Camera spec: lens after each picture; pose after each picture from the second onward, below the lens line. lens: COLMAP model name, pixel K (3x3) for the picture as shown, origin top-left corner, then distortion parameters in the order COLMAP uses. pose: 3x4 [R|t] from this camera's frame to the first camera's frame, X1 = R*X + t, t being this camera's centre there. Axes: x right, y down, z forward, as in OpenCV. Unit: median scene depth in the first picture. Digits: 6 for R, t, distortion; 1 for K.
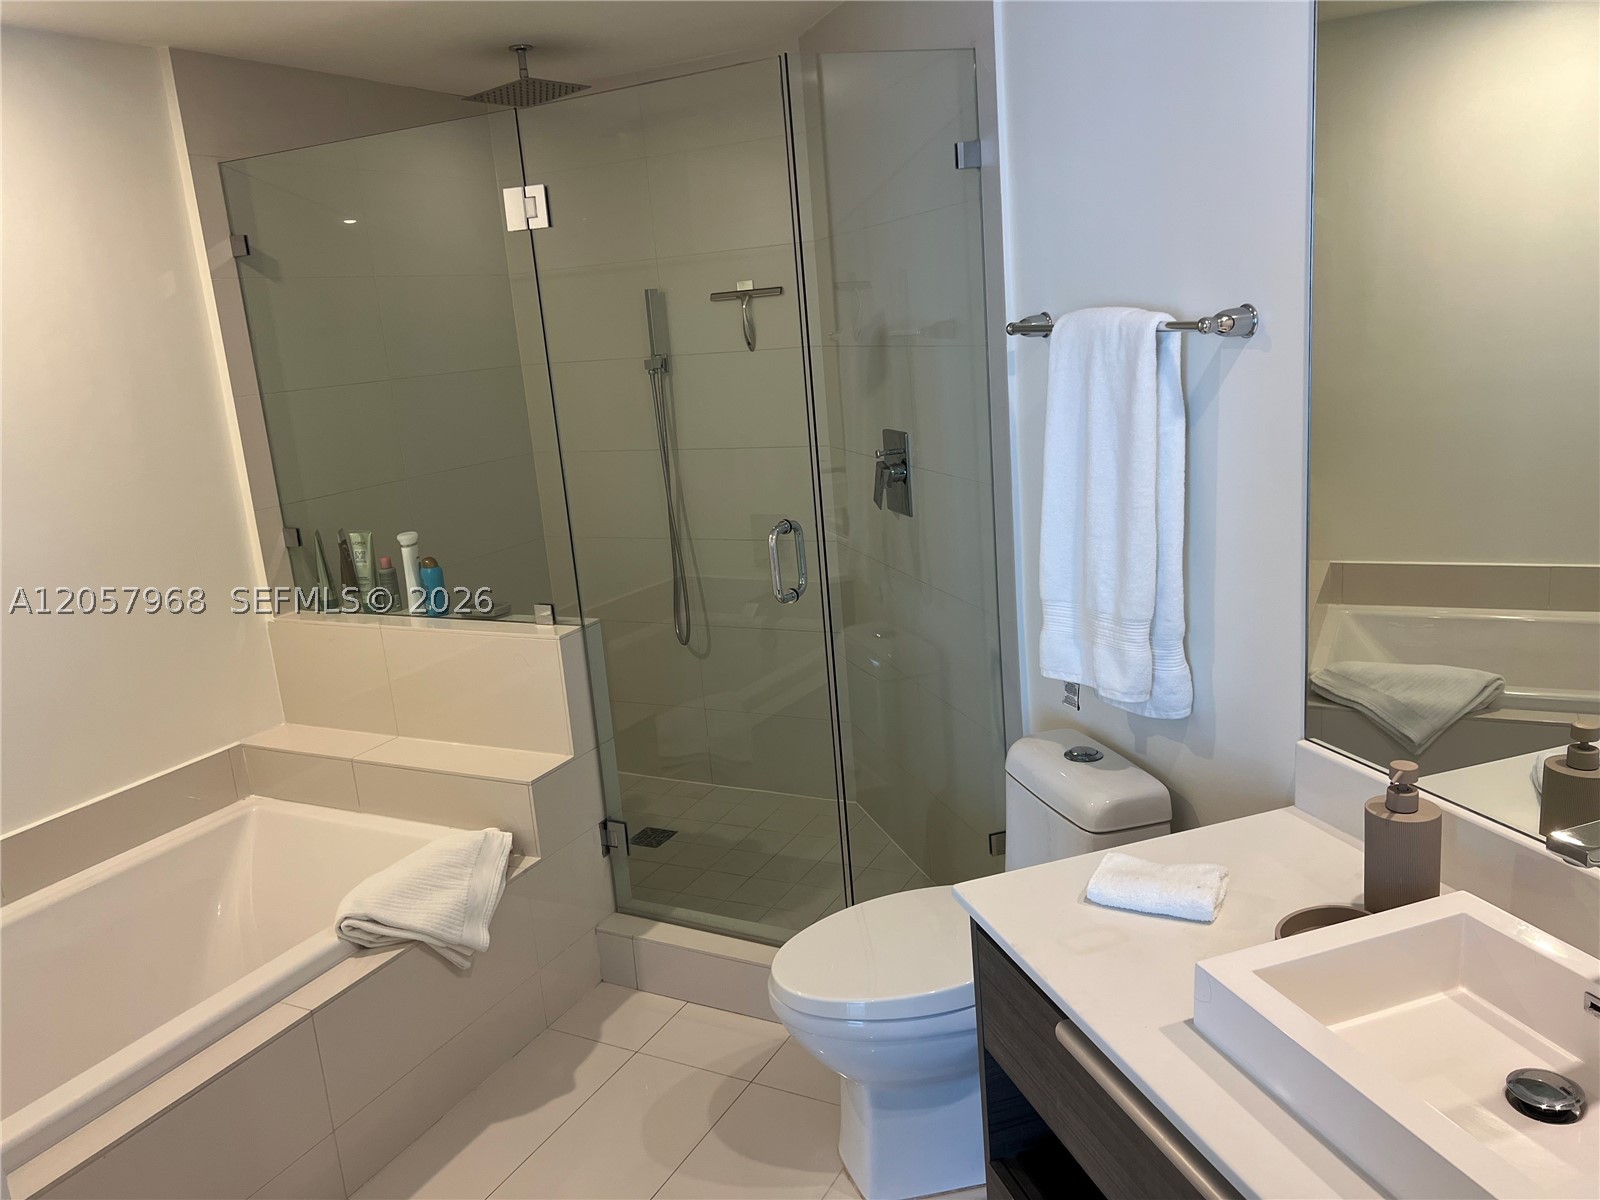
lens RADIAL K [[1208.0, 0, 804.0], [0, 1208.0, 603.6], [0, 0, 1]] dist [0.039966, -0.005577]
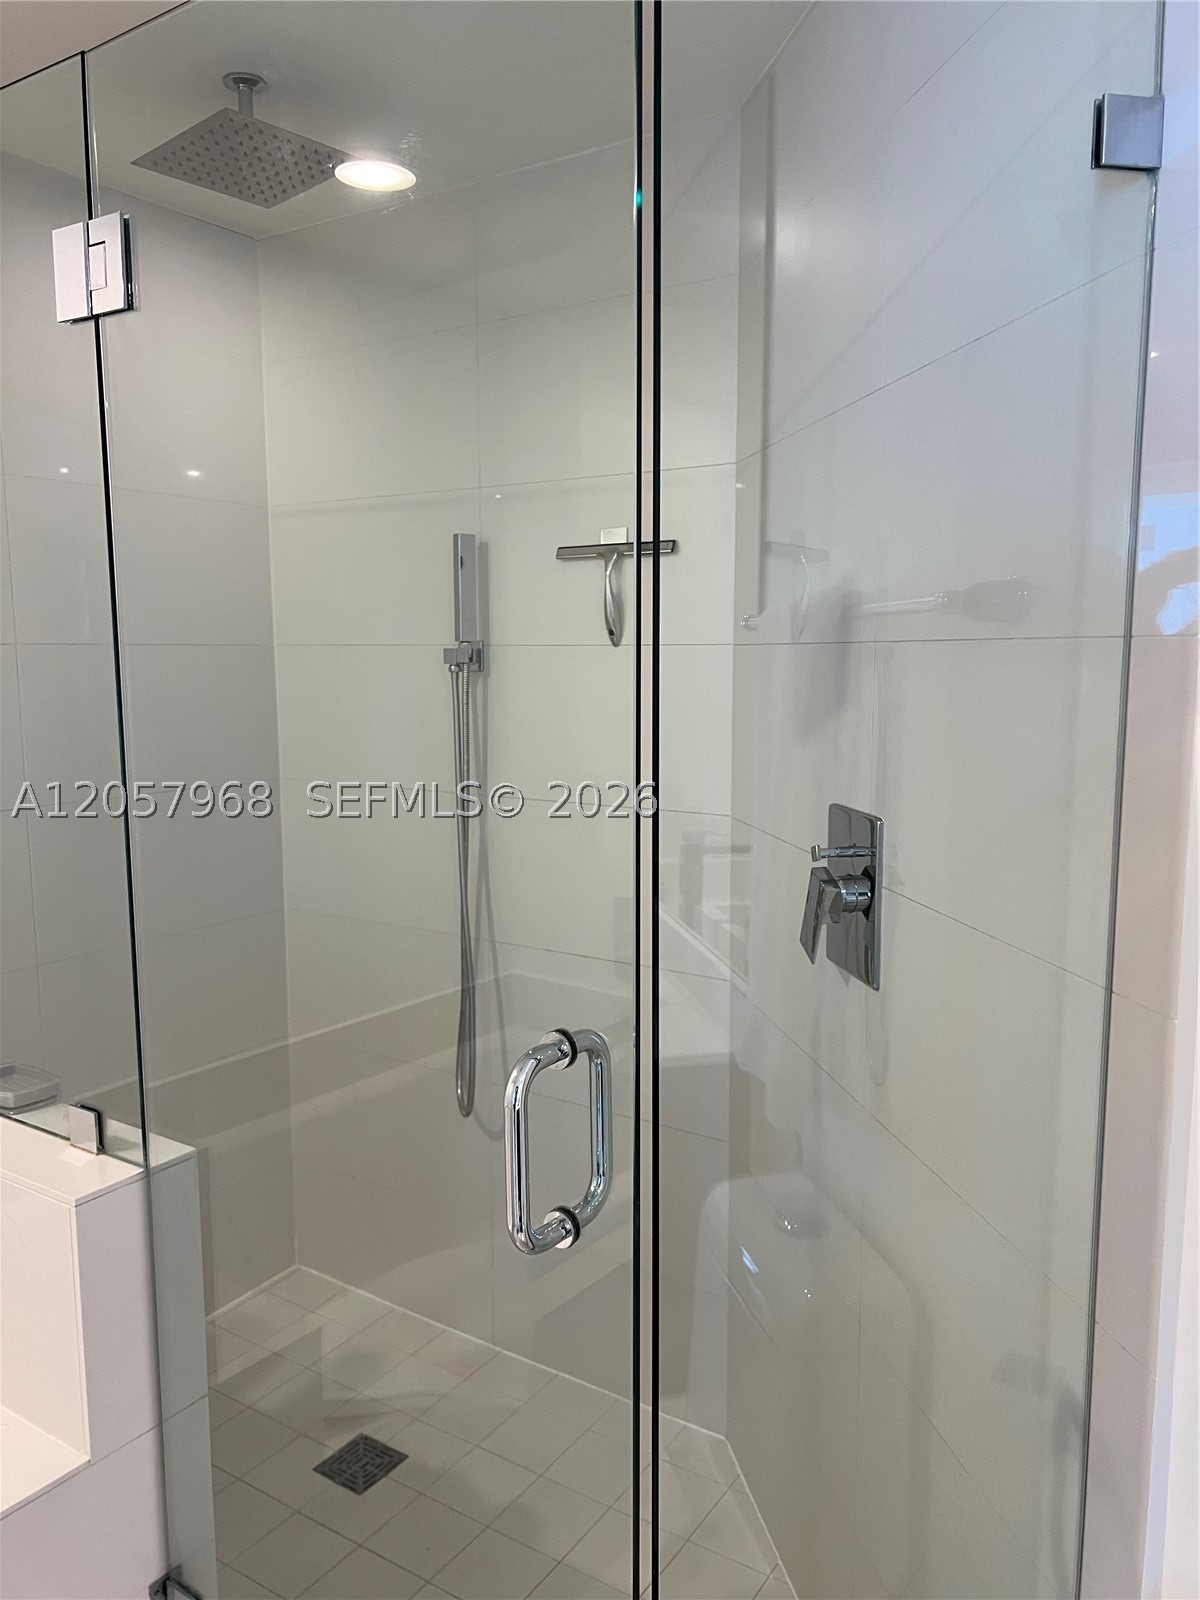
lens RADIAL K [[1214.9, 0, 597.6], [0, 1214.9, 829.1], [0, 0, 1]] dist [0.069033, -0.085830]
pose [[0.989574, 0.091743, -0.111025, 0.035374], [-0.101000, 0.991597, -0.080839, -0.109901], [0.102675, 0.091209, 0.990524, 0.649691]]
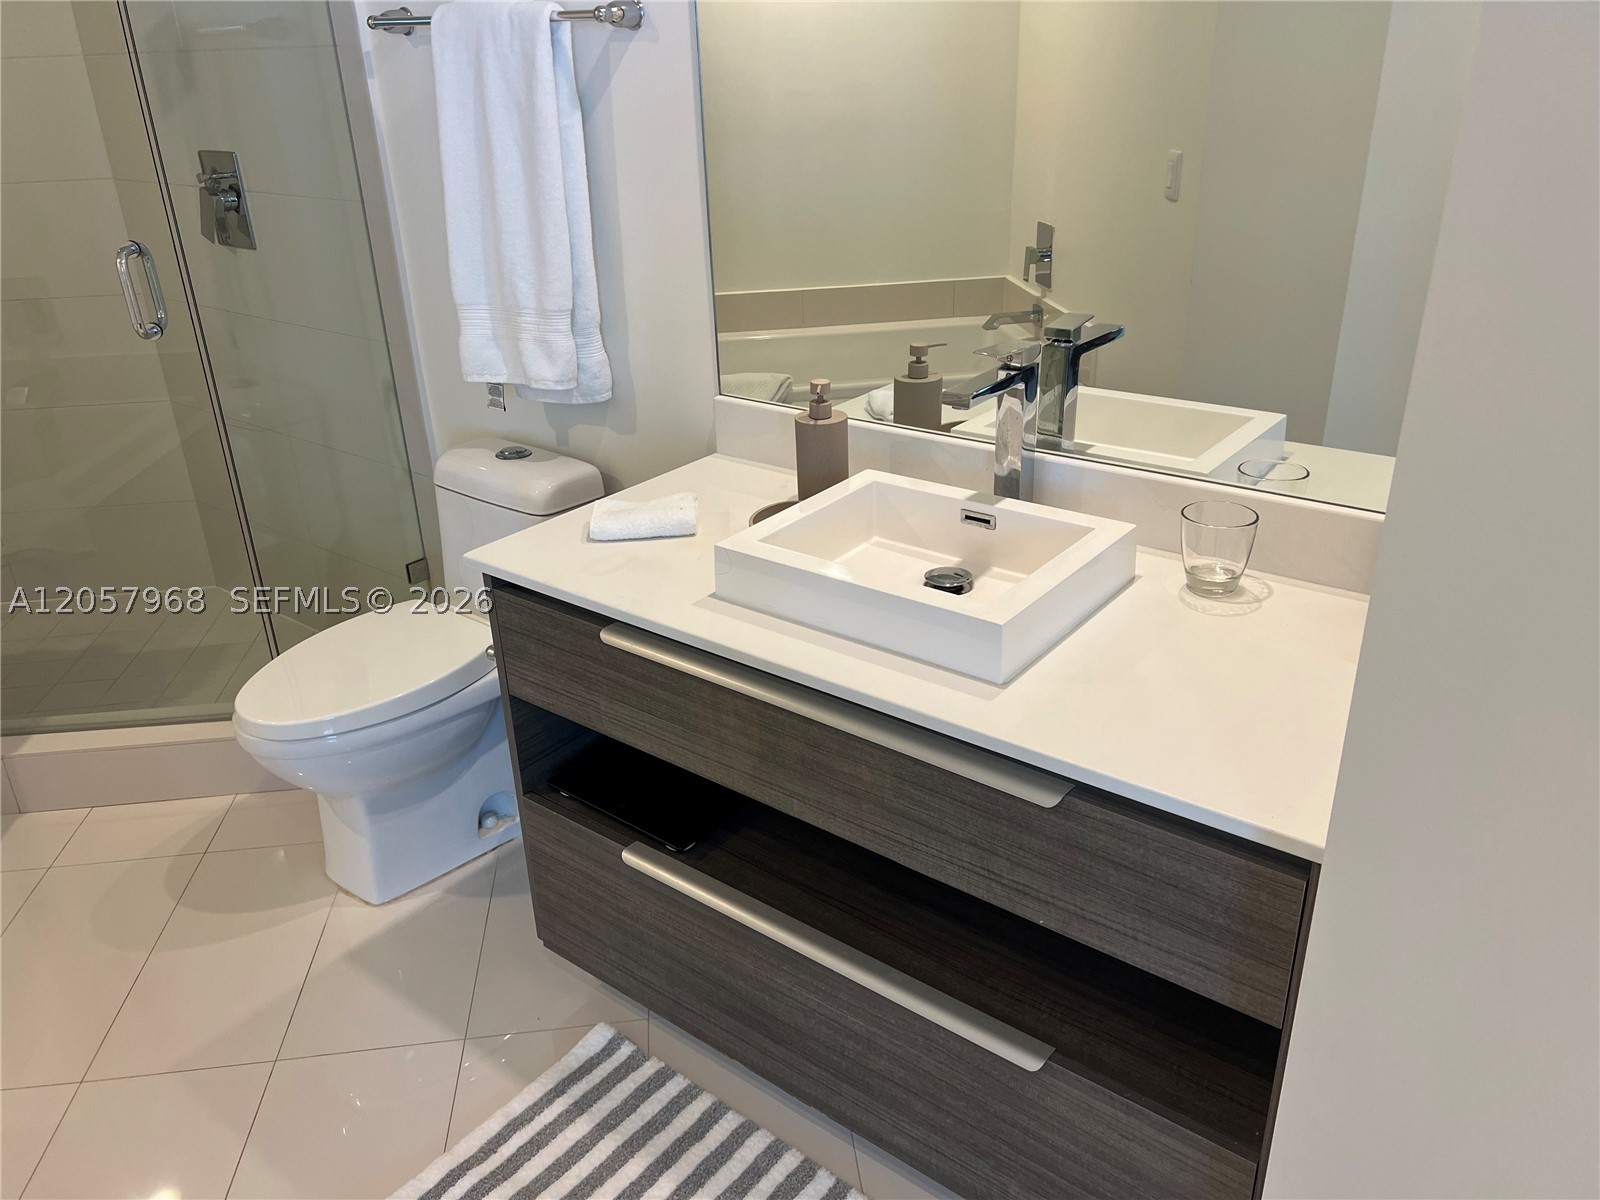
lens RADIAL K [[1214.9, 0, 800.2], [0, 1214.9, 590.1], [0, 0, 1]] dist [0.069033, -0.085830]
pose [[0.824347, -0.180044, 0.536689, -0.153158], [0.097195, 0.979011, 0.179141, 0.071200], [-0.557678, -0.095511, 0.824544, -0.038062]]
